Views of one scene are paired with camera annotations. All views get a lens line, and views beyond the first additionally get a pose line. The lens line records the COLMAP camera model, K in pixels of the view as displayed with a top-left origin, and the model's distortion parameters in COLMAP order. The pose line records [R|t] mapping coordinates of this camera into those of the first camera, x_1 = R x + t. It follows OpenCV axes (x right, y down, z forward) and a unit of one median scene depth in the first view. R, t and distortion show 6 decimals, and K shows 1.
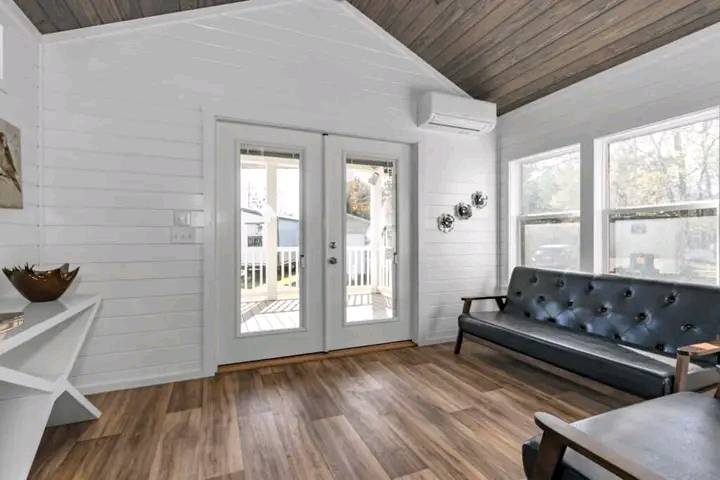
lens RADIAL K [[330.2, 0, 348.3], [0, 330.2, 240.2], [0, 0, 1]] dist [0.001427, -0.000379]
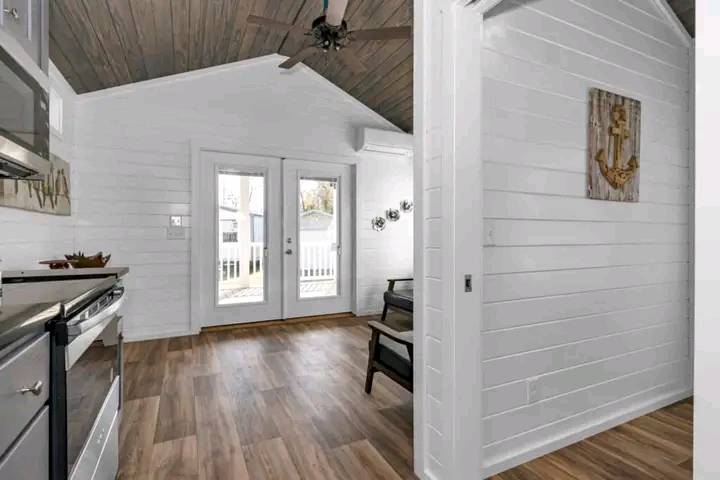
lens RADIAL K [[331.0, 0, 360.6], [0, 331.0, 232.9], [0, 0, 1]] dist [0.003966, -0.000341]
pose [[0.995020, 0.001432, 0.099669, 0.104335], [-0.000398, 0.999946, -0.010384, -0.001906], [-0.099678, 0.010293, 0.994966, -0.361668]]
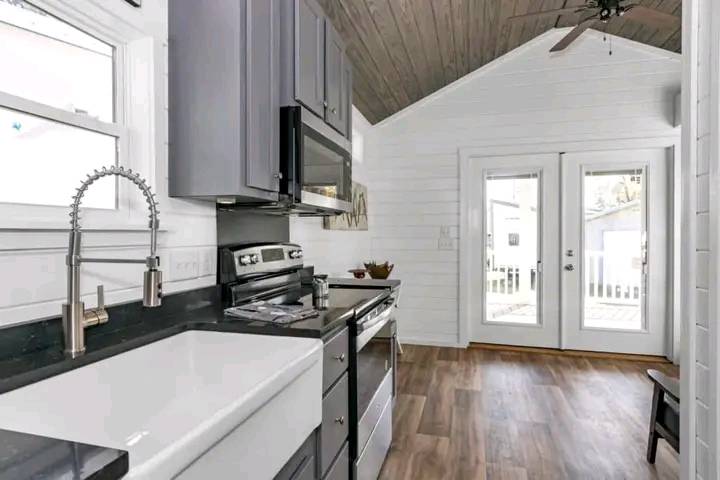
lens RADIAL K [[419.0, 0, 375.8], [0, 419.0, 228.8], [0, 0, 1]] dist [-0.000611, -0.000411]
pose [[0.818030, -0.003396, -0.575165, 0.217723], [-0.005747, 0.999884, -0.014077, -0.041576], [0.575146, 0.014821, 0.817916, -0.489369]]
